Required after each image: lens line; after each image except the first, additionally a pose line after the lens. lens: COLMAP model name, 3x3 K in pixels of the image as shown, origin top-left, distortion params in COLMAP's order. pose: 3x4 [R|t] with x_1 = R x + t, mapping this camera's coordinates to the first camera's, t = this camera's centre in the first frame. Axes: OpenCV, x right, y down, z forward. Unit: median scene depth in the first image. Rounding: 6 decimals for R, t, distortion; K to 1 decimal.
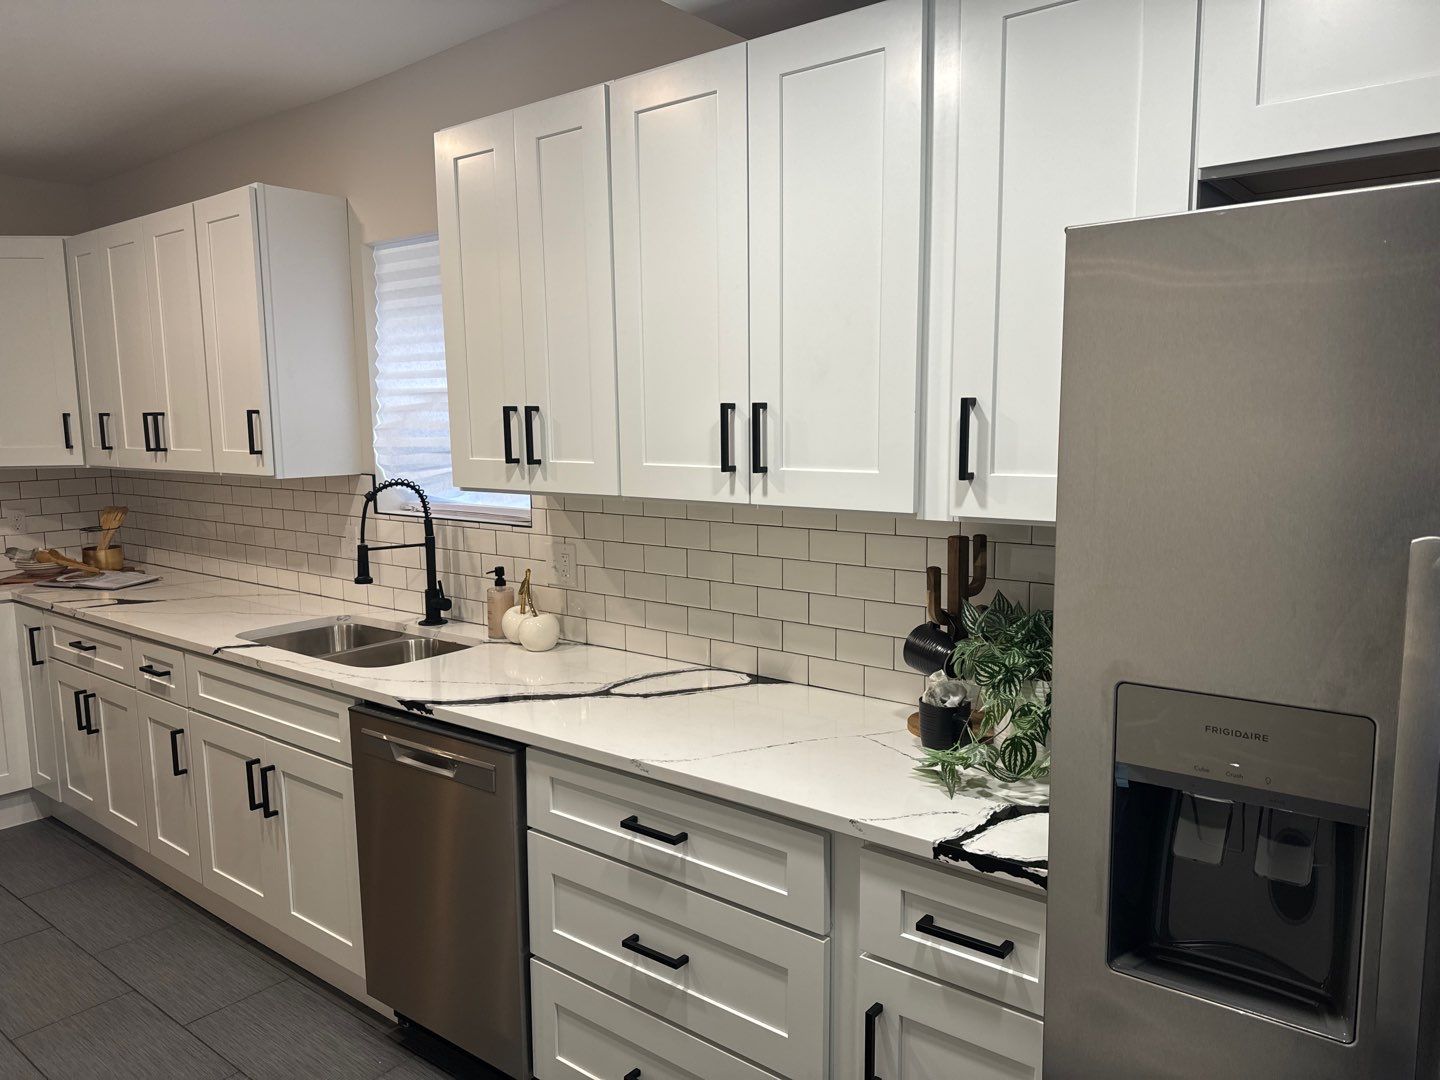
lens RADIAL K [[1006.1, 0, 725.2], [0, 1006.1, 544.4], [0, 0, 1]] dist [0.099637, -0.137587]
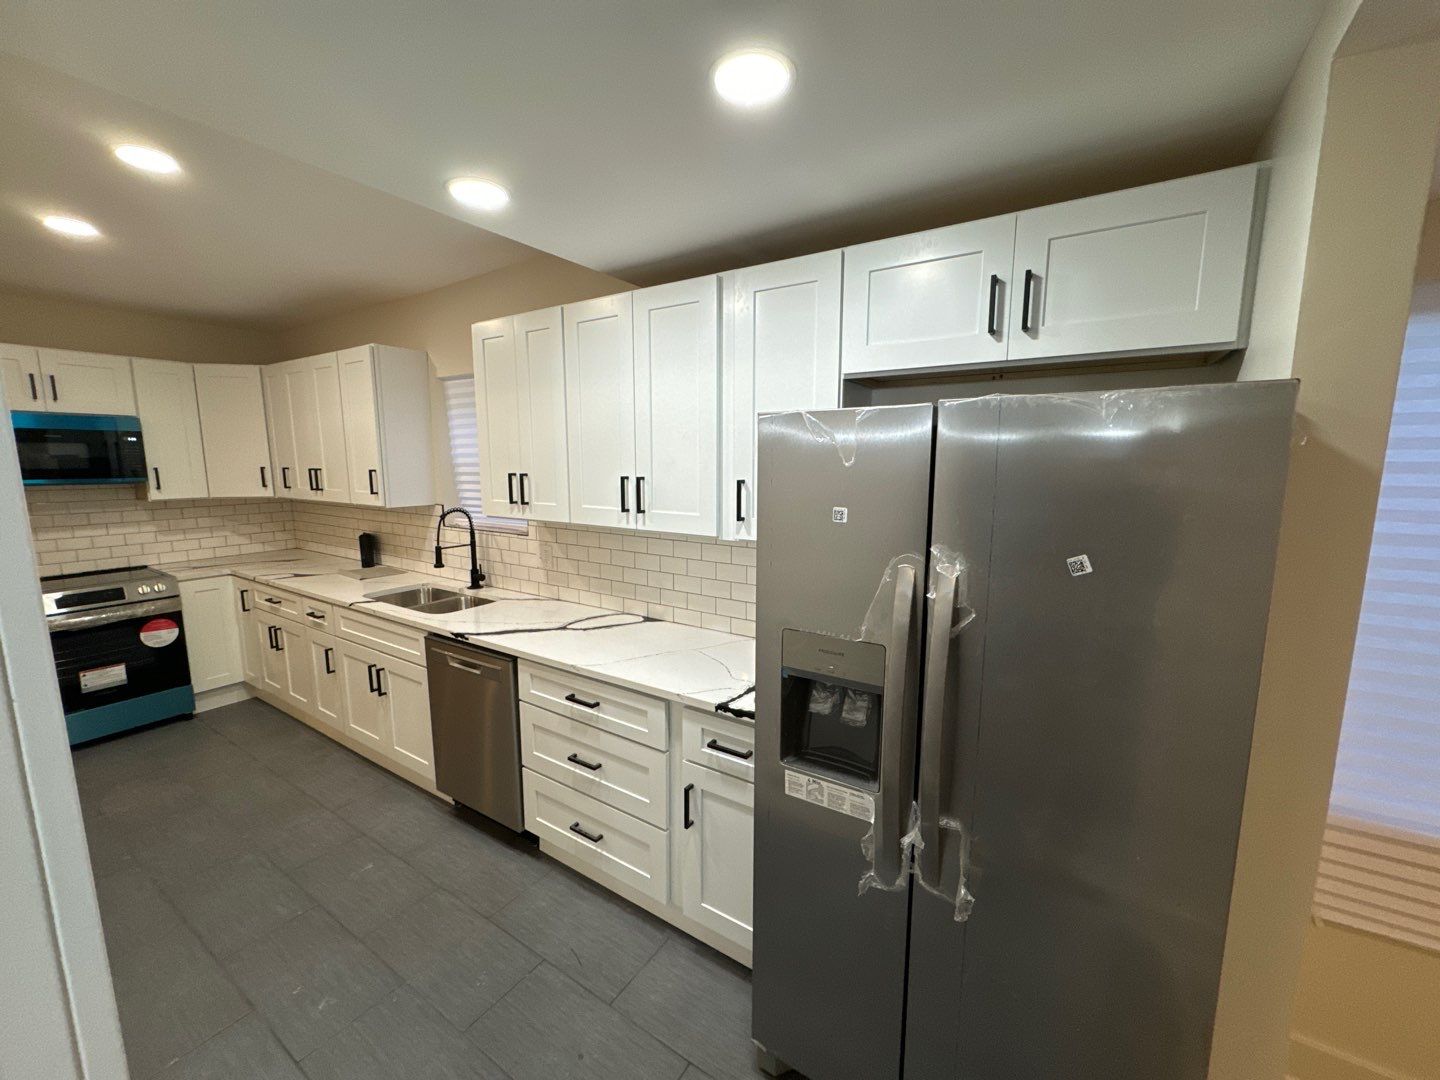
lens RADIAL K [[576.1, 0, 720.0], [0, 576.1, 540.0], [0, 0, 1]] dist [0.000273, 0.000028]
pose [[0.995739, 0.000070, 0.092221, 0.066314], [-0.001422, 0.999892, 0.014597, -0.029684], [-0.092210, -0.014666, 0.995632, -0.081222]]
